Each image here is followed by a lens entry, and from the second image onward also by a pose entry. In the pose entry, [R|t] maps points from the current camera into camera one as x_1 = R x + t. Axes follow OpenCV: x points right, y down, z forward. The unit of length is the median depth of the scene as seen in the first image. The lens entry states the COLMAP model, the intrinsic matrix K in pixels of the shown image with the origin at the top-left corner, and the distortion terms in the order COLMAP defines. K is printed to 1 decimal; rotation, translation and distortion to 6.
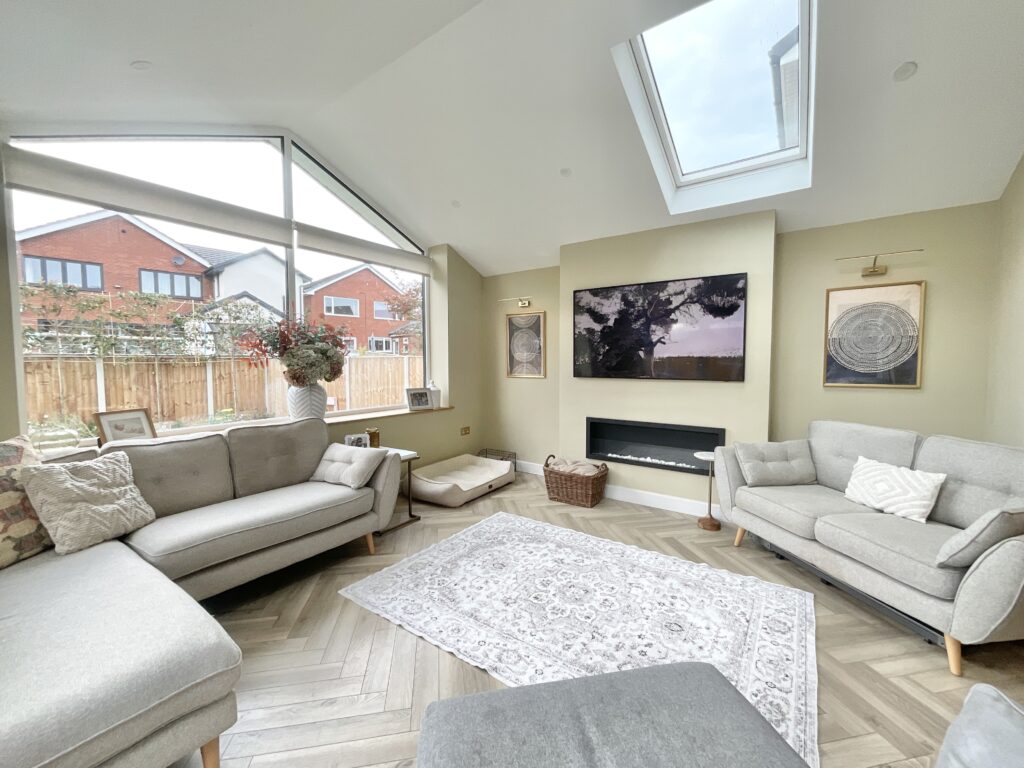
lens RADIAL K [[411.2, 0, 512.7], [0, 411.2, 387.1], [0, 0, 1]] dist [-0.004457, -0.000207]
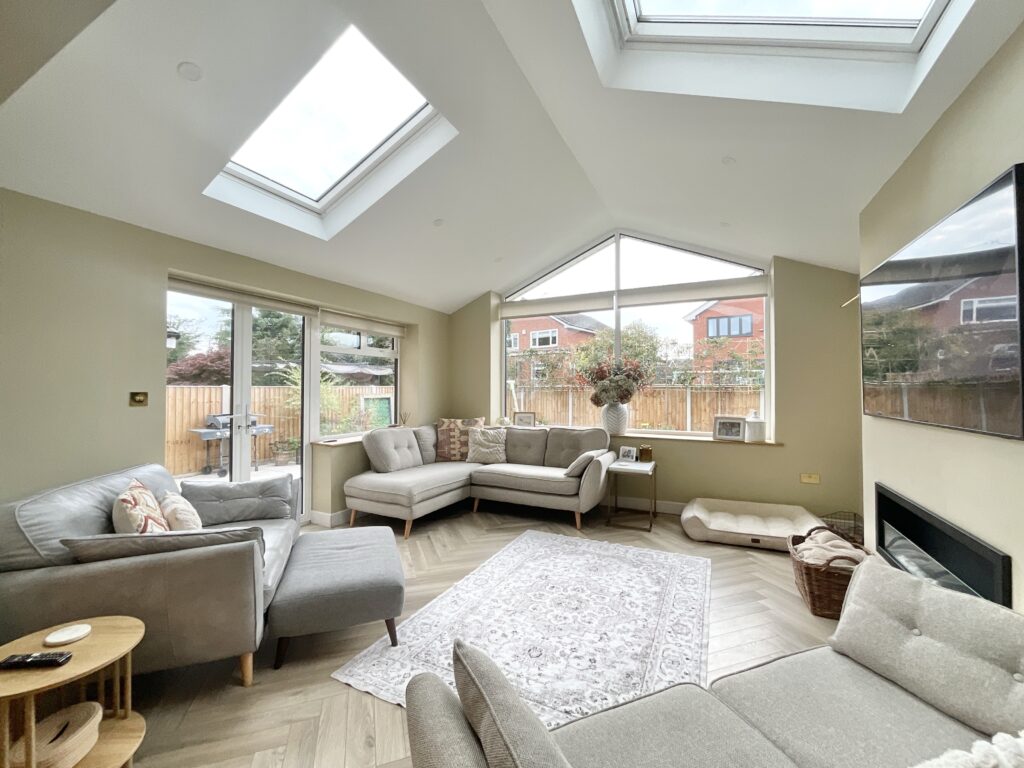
lens RADIAL K [[411.2, 0, 514.9], [0, 411.2, 383.4], [0, 0, 1]] dist [-0.004457, -0.000207]
pose [[0.173678, -0.012863, -0.984718, 0.807365], [-0.067159, 0.997432, -0.024874, -0.024709], [0.982510, 0.070453, 0.172368, 0.428848]]
